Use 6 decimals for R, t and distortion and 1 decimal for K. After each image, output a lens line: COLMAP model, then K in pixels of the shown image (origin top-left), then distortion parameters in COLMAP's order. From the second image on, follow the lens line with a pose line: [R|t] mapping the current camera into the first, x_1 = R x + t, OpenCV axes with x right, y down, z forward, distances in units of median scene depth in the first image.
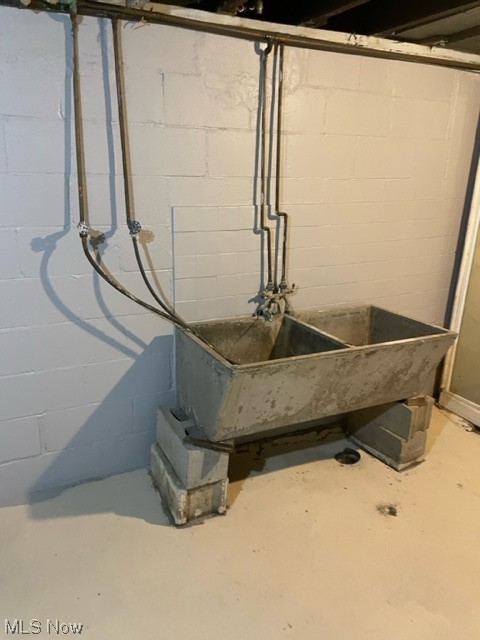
lens RADIAL K [[486.3, 0, 233.8], [0, 486.3, 320.3], [0, 0, 1]] dist [0.082345, -0.095183]
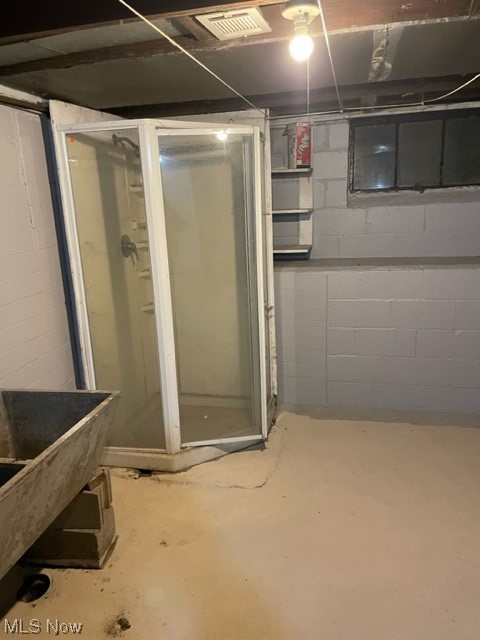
lens RADIAL K [[486.3, 0, 233.8], [0, 486.3, 320.3], [0, 0, 1]] dist [0.082345, -0.095183]
pose [[0.624200, -0.238793, 0.743876, -0.053319], [0.293076, 0.954181, 0.060378, -0.085539], [-0.724210, 0.180325, 0.665584, 0.203568]]
